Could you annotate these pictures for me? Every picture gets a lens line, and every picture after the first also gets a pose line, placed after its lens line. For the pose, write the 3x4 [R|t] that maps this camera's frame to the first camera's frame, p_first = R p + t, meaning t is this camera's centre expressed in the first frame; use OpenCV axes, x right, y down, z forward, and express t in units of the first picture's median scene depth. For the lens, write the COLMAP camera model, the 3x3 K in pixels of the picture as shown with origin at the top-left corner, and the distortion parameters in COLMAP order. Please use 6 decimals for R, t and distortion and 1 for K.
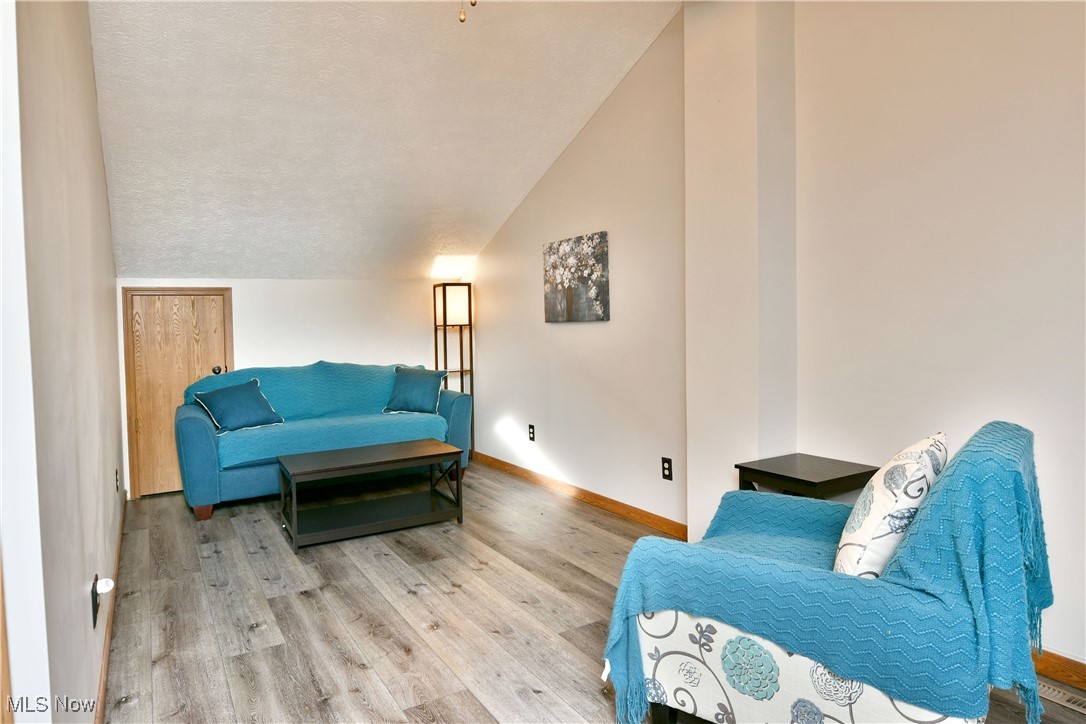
lens RADIAL K [[666.2, 0, 542.0], [0, 666.2, 348.6], [0, 0, 1]] dist [-0.008033, -0.002229]
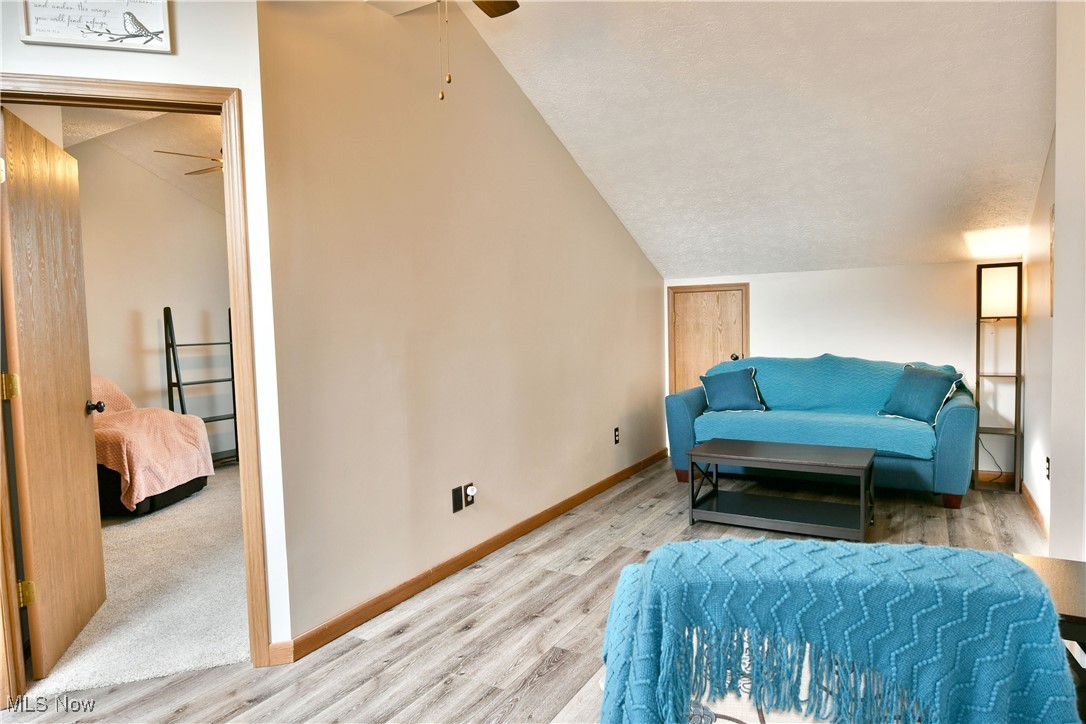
lens RADIAL K [[663.6, 0, 525.6], [0, 663.6, 360.5], [0, 0, 1]] dist [-0.003996, -0.001165]
pose [[0.477531, 0.062145, -0.876415, 0.336118], [-0.022074, 0.998029, 0.058741, -0.020596], [0.878338, -0.008705, 0.477961, 0.159013]]
